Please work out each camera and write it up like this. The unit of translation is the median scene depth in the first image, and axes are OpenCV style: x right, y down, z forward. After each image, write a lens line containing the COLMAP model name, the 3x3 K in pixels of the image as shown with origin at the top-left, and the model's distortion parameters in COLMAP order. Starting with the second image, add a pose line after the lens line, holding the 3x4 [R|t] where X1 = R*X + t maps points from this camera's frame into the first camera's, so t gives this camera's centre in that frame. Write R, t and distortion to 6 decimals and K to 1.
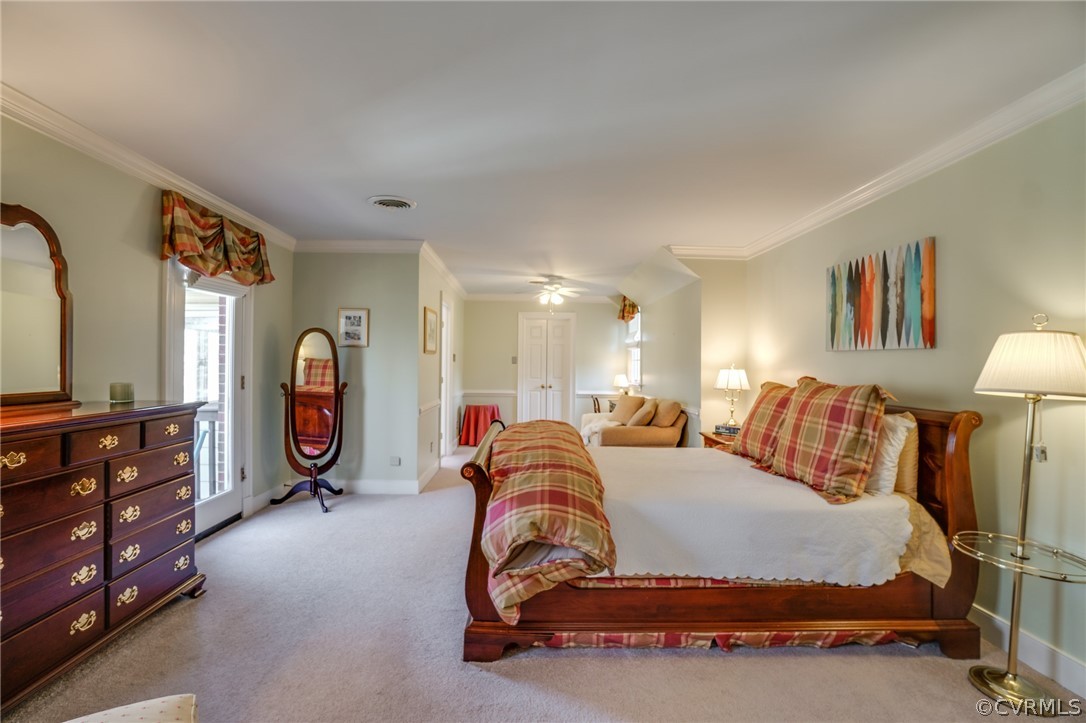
lens RADIAL K [[483.7, 0, 541.1], [0, 483.7, 362.5], [0, 0, 1]] dist [-0.061321, 0.021189]
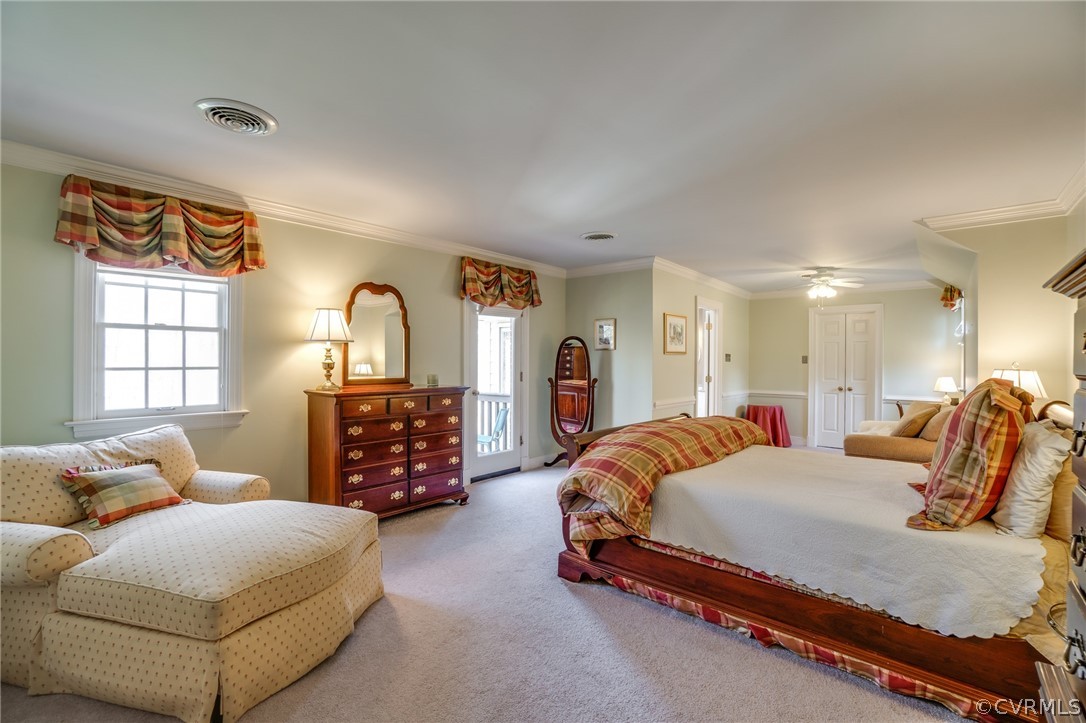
lens RADIAL K [[483.7, 0, 541.1], [0, 483.7, 362.5], [0, 0, 1]] dist [-0.061321, 0.021189]
pose [[0.736571, -0.002946, -0.676354, 0.665424], [0.002630, 0.999995, -0.001491, 0.002954], [0.676355, -0.000681, 0.736575, -0.065022]]
